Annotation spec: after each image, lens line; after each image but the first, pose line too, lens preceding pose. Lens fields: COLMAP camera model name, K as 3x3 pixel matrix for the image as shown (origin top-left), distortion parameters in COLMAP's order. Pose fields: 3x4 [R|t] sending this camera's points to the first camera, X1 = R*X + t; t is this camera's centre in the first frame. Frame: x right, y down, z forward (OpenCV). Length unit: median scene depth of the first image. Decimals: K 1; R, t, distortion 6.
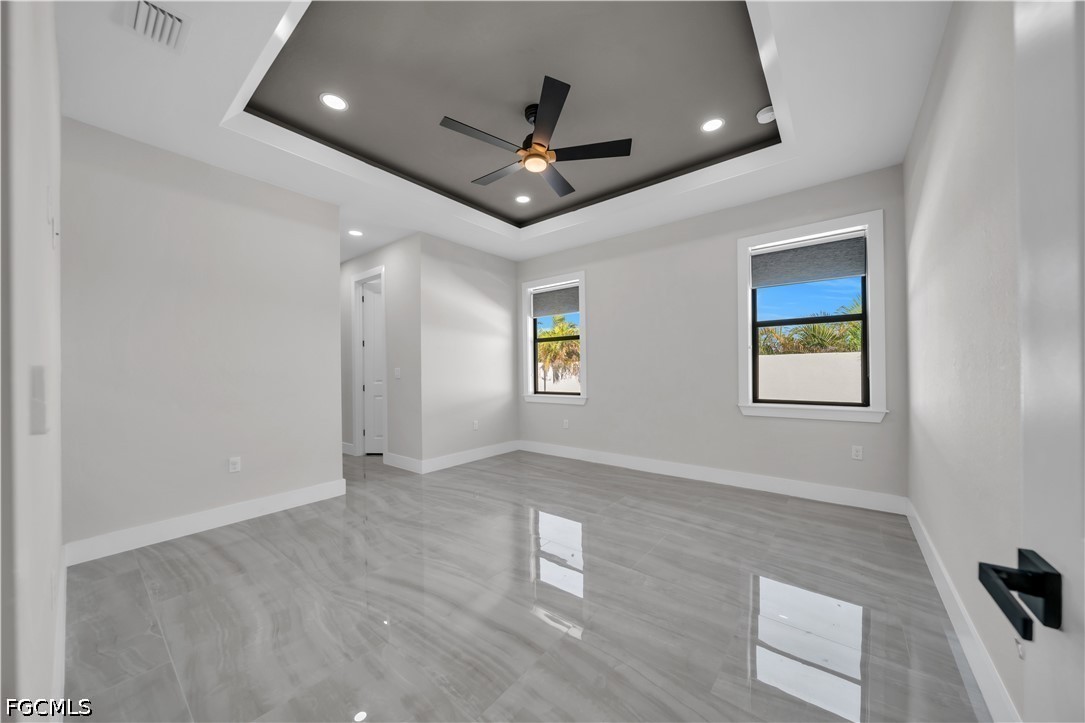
lens RADIAL K [[373.9, 0, 546.6], [0, 373.9, 367.7], [0, 0, 1]] dist [-0.001709, -0.000417]
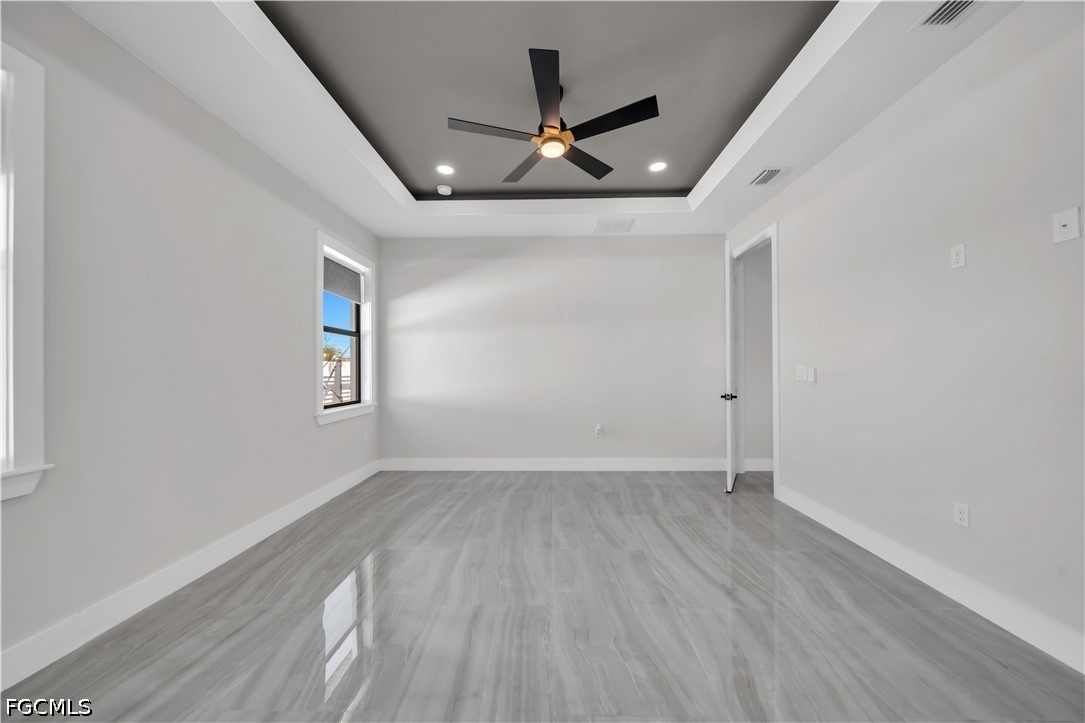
lens RADIAL K [[373.9, 0, 546.6], [0, 373.9, 367.7], [0, 0, 1]] dist [-0.001709, -0.000417]
pose [[-0.604814, 0.019168, 0.796136, -0.743661], [0.010661, 0.999816, -0.015973, 0.010843], [-0.796295, -0.001173, -0.604907, 1.570302]]
